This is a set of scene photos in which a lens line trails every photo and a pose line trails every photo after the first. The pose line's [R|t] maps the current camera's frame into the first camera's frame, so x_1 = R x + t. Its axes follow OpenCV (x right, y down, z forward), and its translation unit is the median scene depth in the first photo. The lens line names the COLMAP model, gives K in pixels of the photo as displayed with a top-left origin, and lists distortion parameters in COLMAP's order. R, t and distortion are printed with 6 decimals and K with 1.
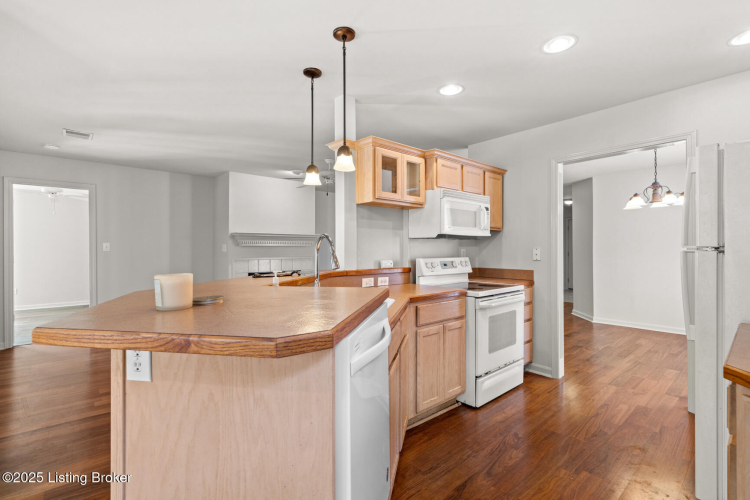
lens RADIAL K [[348.1, 0, 374.4], [0, 348.1, 247.6], [0, 0, 1]] dist [-0.002414, -0.001103]
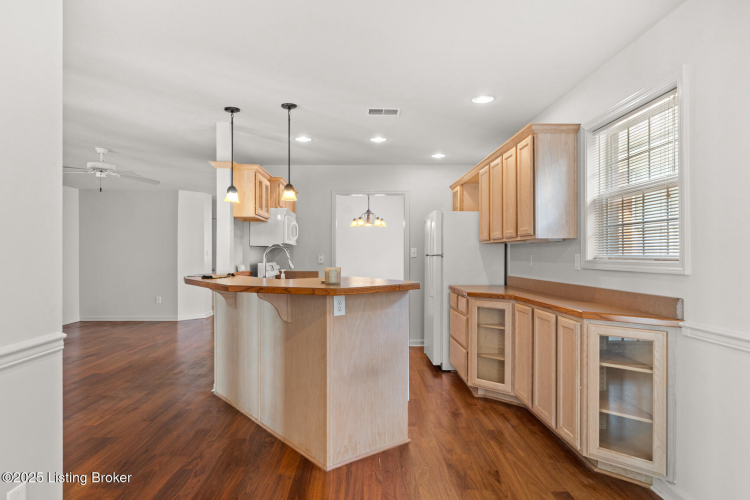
lens RADIAL K [[444.6, 0, 370.7], [0, 444.6, 252.7], [0, 0, 1]] dist [0.011652, -0.003476]
pose [[0.644798, 0.005351, 0.764334, -0.691310], [-0.004028, 0.999985, -0.003603, -0.000534], [-0.764342, -0.000756, 0.644810, -0.244362]]
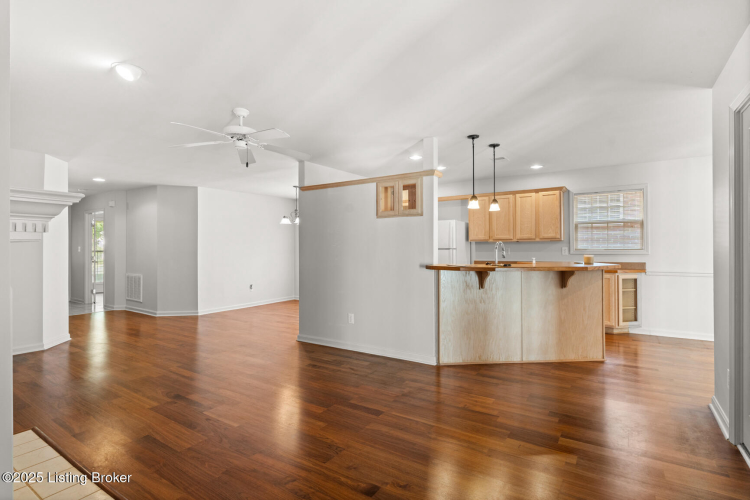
lens RADIAL K [[376.8, 0, 374.2], [0, 376.8, 244.7], [0, 0, 1]] dist [-0.005385, 0.001678]
pose [[-0.262622, 0.013500, 0.964804, -1.113118], [0.001270, 0.999906, -0.013646, 0.005370], [-0.964898, -0.002359, -0.262615, 1.229033]]
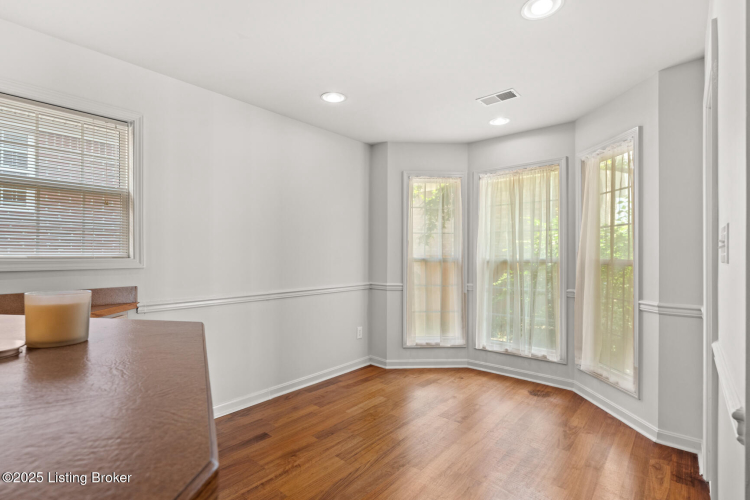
lens RADIAL K [[348.1, 0, 377.6], [0, 348.1, 253.6], [0, 0, 1]] dist [-0.002414, -0.001103]
pose [[-0.991399, -0.001362, -0.130868, -0.316361], [-0.000824, 0.999991, -0.004164, 0.001003], [0.130872, -0.004020, -0.991391, 0.483821]]
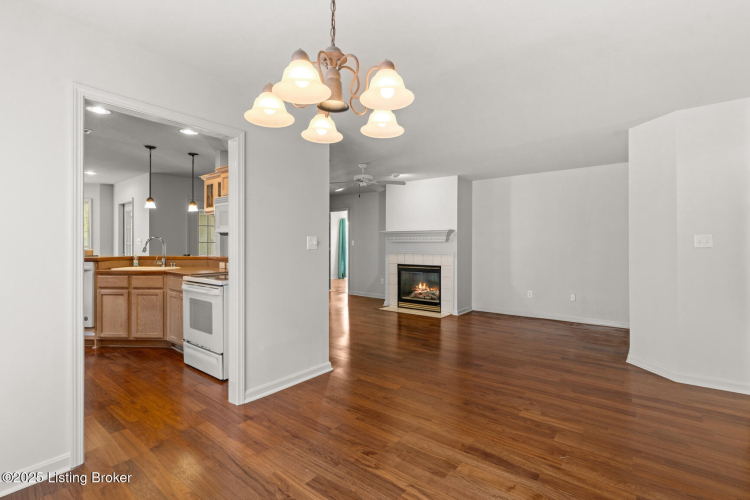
lens RADIAL K [[348.1, 0, 375.6], [0, 348.1, 246.2], [0, 0, 1]] dist [-0.002414, -0.001103]
pose [[0.181893, 0.006905, -0.983294, 1.277233], [0.000331, 0.999975, 0.007083, 0.002880], [0.983318, -0.001614, 0.181886, 1.085822]]
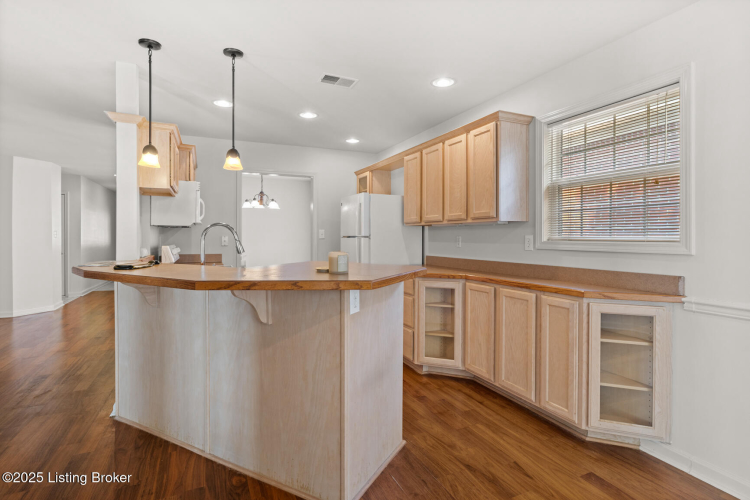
lens RADIAL K [[370.0, 0, 374.4], [0, 370.0, 238.2], [0, 0, 1]] dist [-0.000006, -0.000619]
pose [[0.289652, -0.002164, 0.957130, -0.619337], [-0.005714, 0.999976, 0.003990, 0.000989], [-0.957115, -0.006624, 0.289633, 0.096009]]
